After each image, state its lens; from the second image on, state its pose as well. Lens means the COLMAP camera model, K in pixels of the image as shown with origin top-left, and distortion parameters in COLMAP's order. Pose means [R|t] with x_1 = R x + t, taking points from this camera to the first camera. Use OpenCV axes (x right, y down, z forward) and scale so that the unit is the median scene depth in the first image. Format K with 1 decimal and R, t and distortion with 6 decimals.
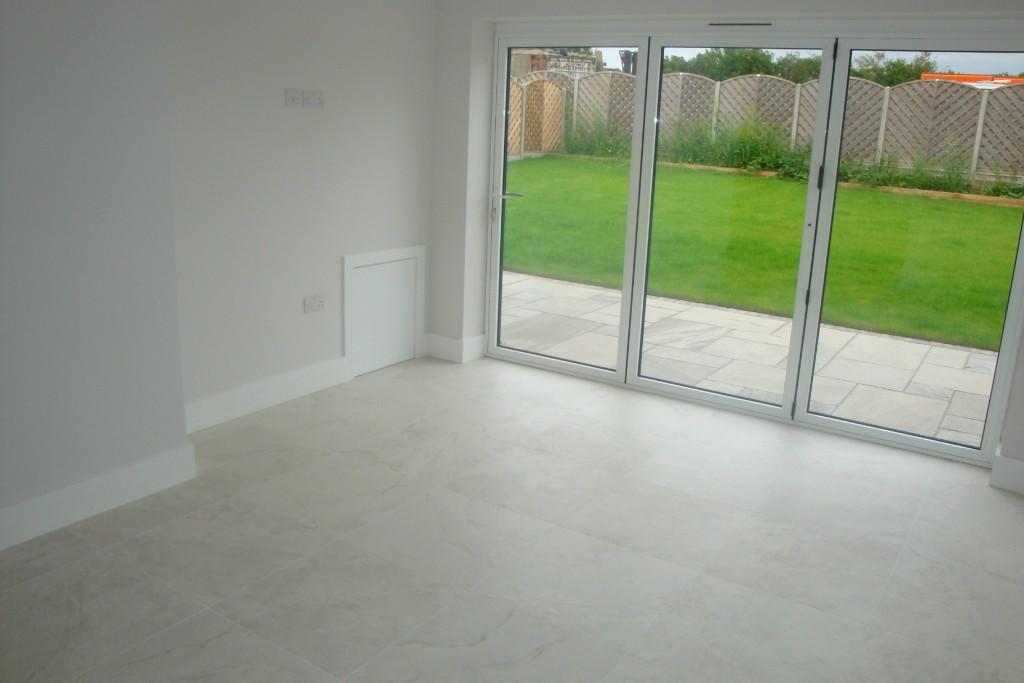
lens RADIAL K [[858.9, 0, 512.4], [0, 858.9, 341.2], [0, 0, 1]] dist [-0.077057, 0.005991]
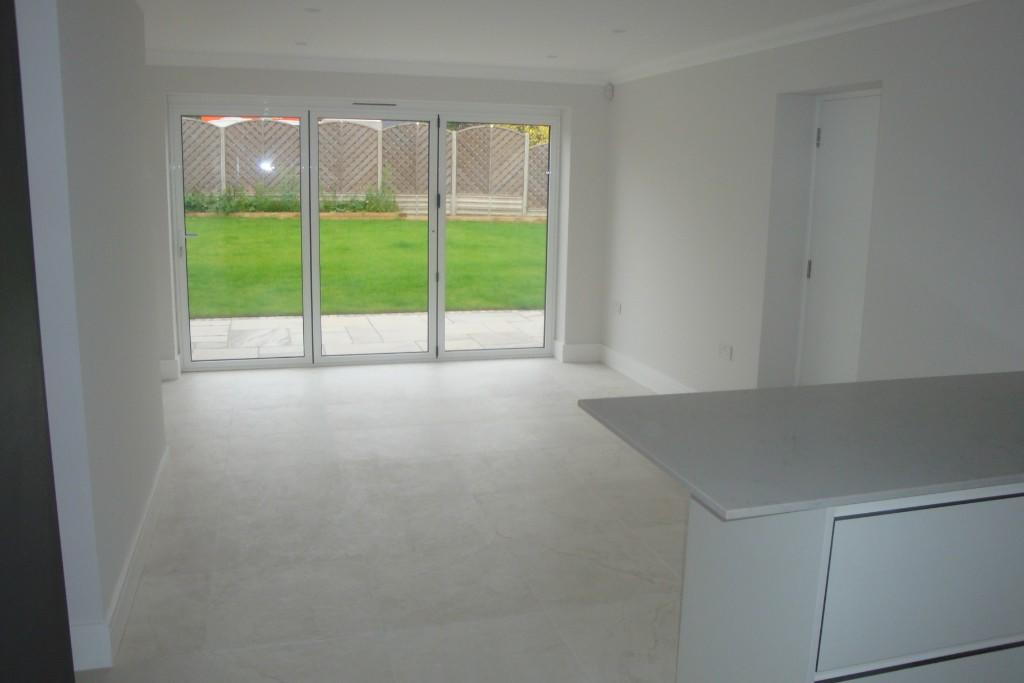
lens RADIAL K [[858.9, 0, 512.4], [0, 858.9, 341.2], [0, 0, 1]] dist [-0.077057, 0.005991]
pose [[0.667907, -0.176858, 0.722925, -0.175892], [0.202459, 0.977899, 0.052185, 0.002307], [-0.716178, 0.111509, 0.688953, -0.042636]]
